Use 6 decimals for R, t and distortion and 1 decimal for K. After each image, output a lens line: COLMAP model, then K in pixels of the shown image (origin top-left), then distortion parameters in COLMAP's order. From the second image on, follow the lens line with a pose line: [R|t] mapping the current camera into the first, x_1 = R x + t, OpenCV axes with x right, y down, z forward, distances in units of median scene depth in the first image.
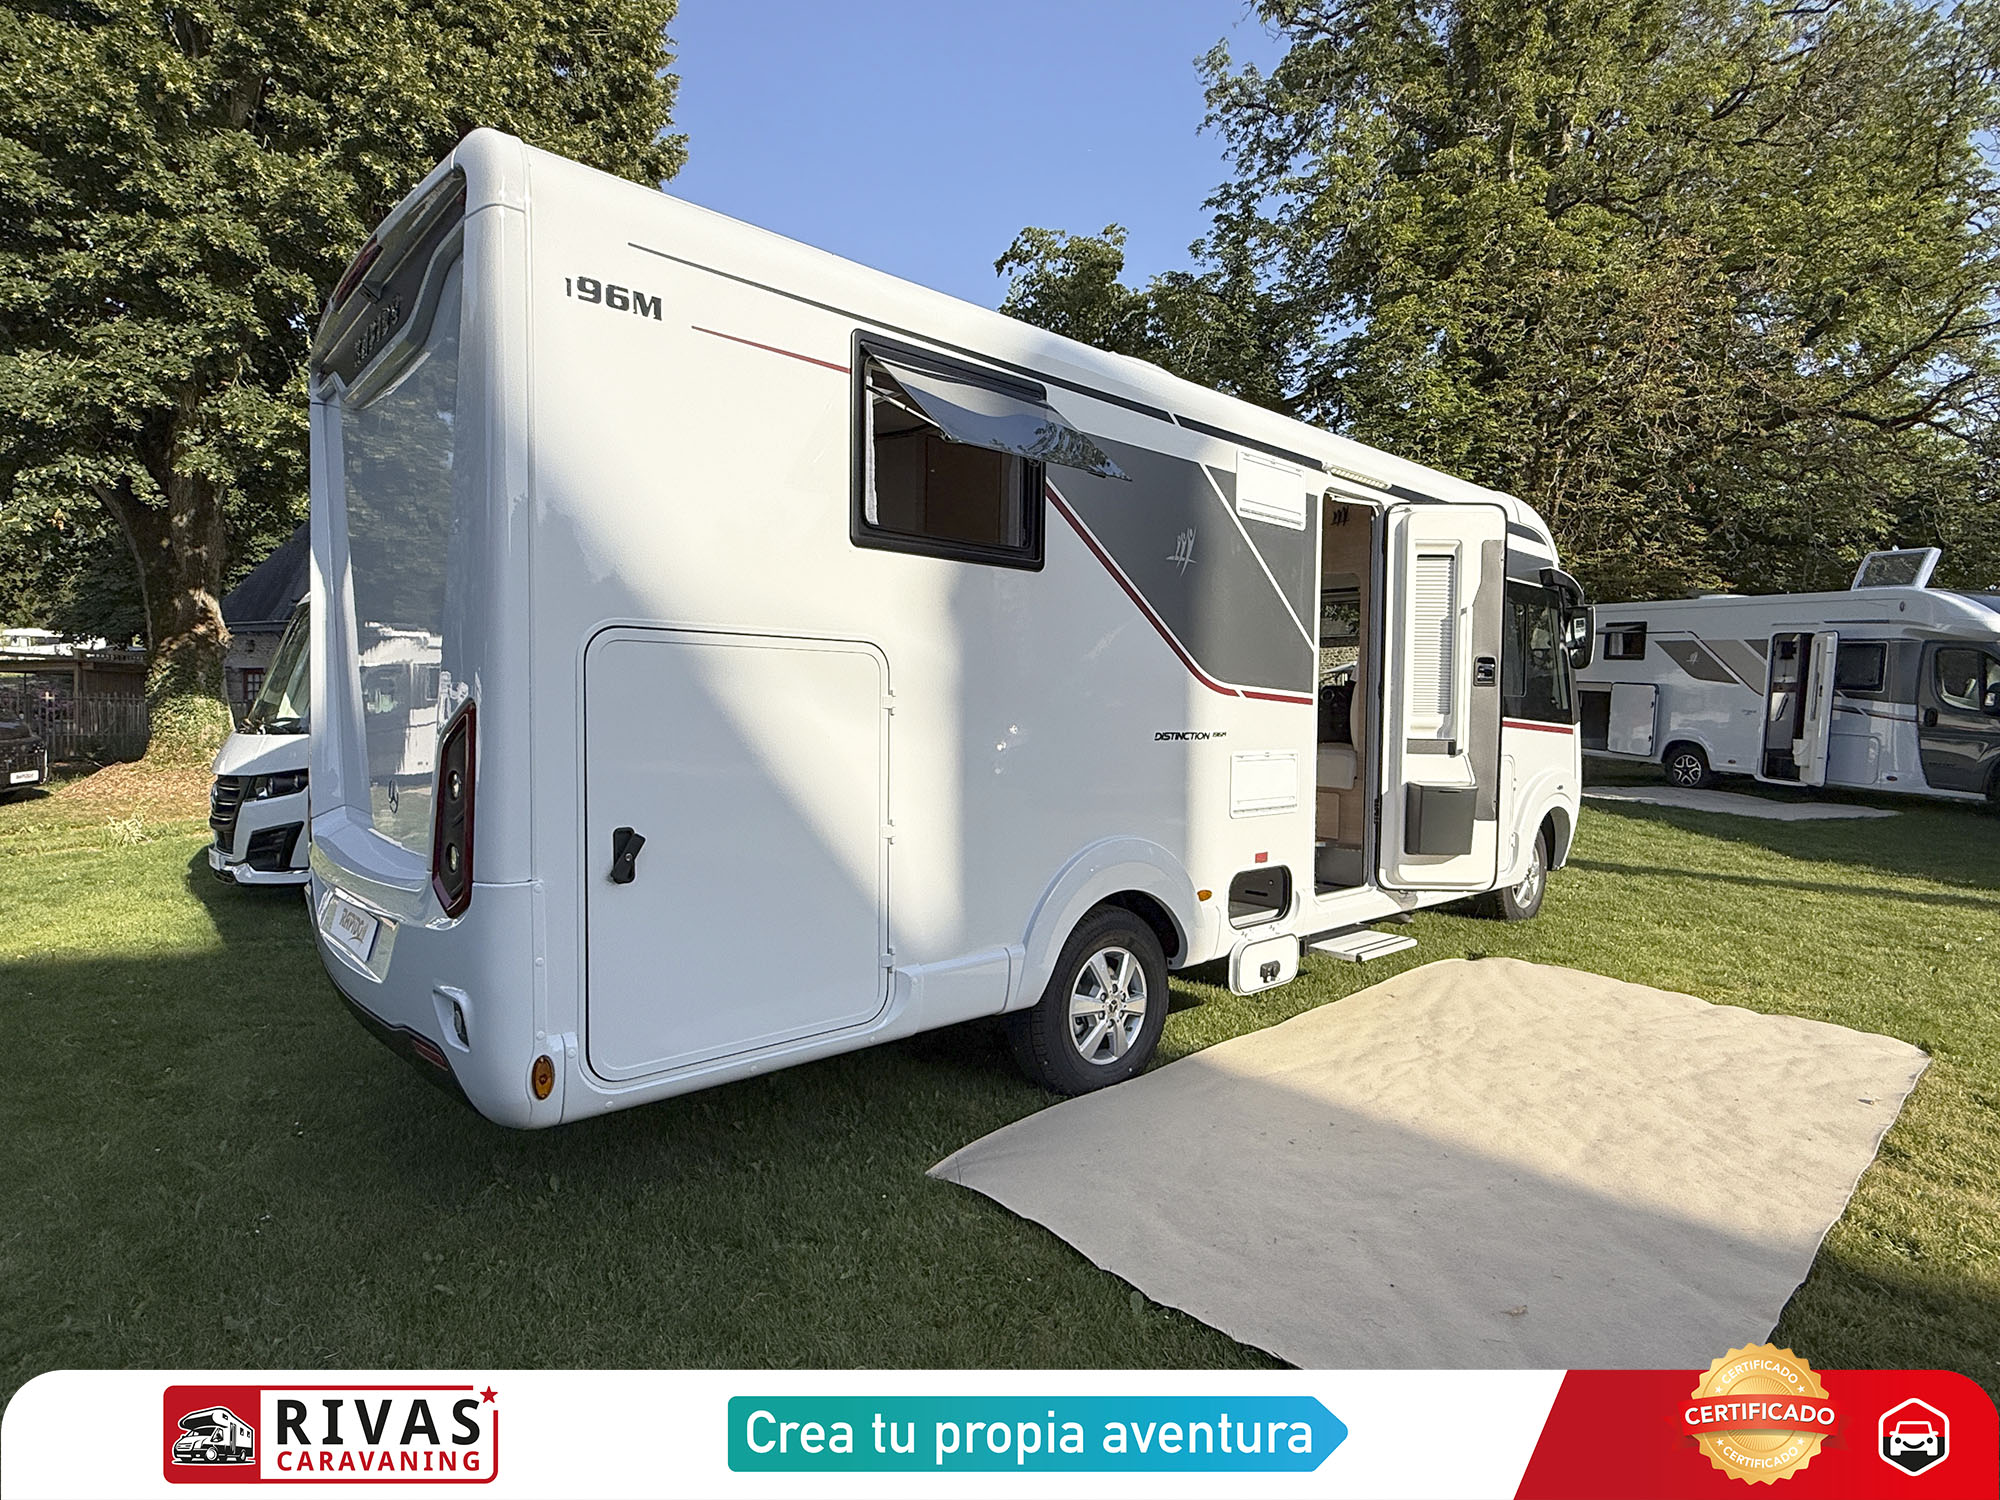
lens RADIAL K [[1034.5, 0, 1000.0], [0, 1034.5, 750.0], [0, 0, 1]] dist [0.003252, 0.002111]
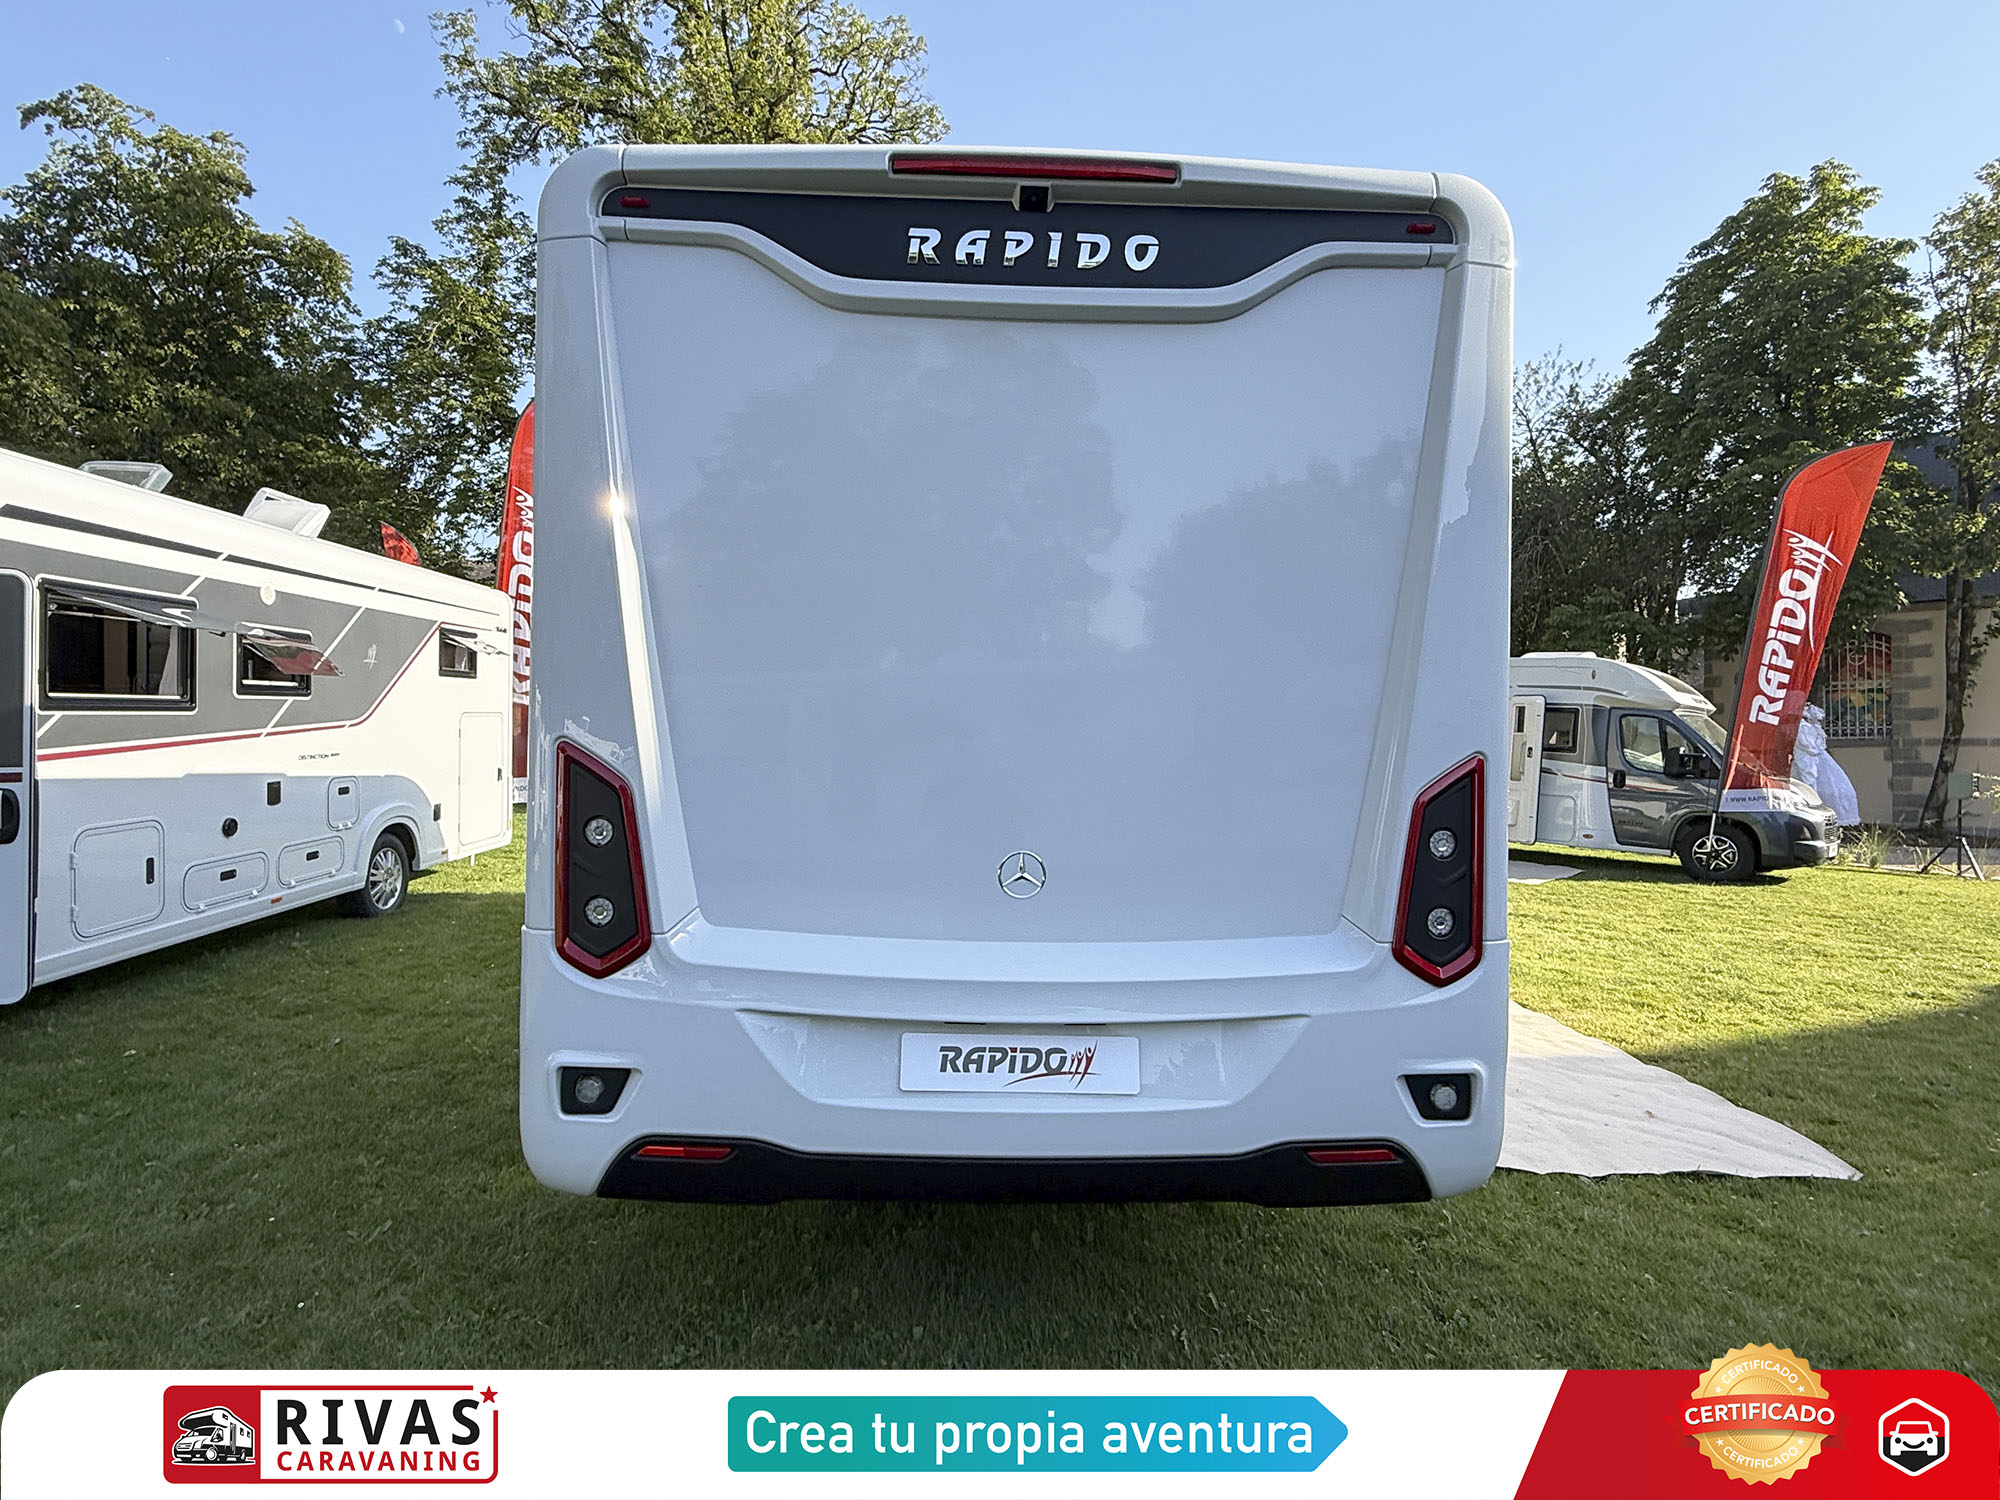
lens RADIAL K [[1034.5, 0, 1000.0], [0, 1034.5, 750.0], [0, 0, 1]] dist [0.003252, 0.002111]
pose [[0.640651, -0.000254, 0.767833, -0.177569], [0.026872, 0.999395, -0.022090, -0.001164], [-0.767362, 0.034785, 0.640270, 0.073842]]
